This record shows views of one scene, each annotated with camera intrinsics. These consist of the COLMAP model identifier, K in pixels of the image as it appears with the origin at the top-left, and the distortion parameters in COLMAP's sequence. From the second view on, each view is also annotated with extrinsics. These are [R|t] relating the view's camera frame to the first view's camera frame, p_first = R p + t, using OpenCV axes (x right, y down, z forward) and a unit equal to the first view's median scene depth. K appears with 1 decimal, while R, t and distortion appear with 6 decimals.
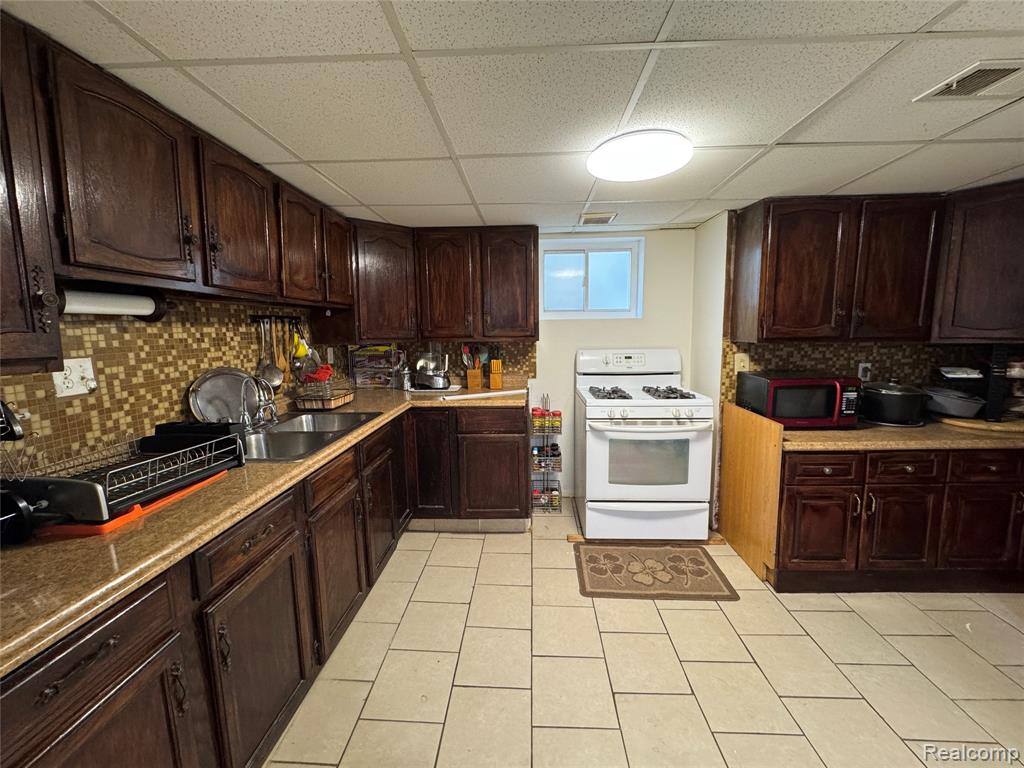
lens RADIAL K [[410.9, 0, 512.6], [0, 410.9, 378.8], [0, 0, 1]] dist [-0.000616, -0.000027]
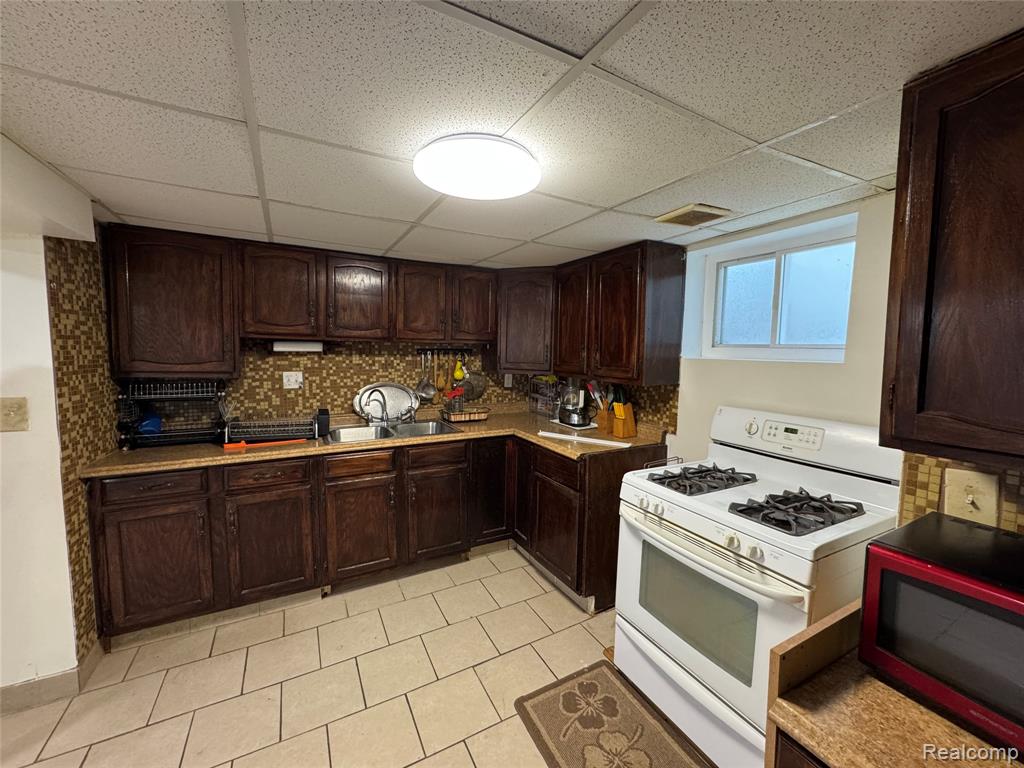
lens RADIAL K [[410.9, 0, 511.9], [0, 410.9, 378.7], [0, 0, 1]] dist [-0.000616, -0.000027]
pose [[0.507793, 0.086322, -0.857143, 1.027051], [-0.126898, 0.991609, 0.024687, -0.159403], [0.852081, 0.096234, 0.514486, 0.659753]]
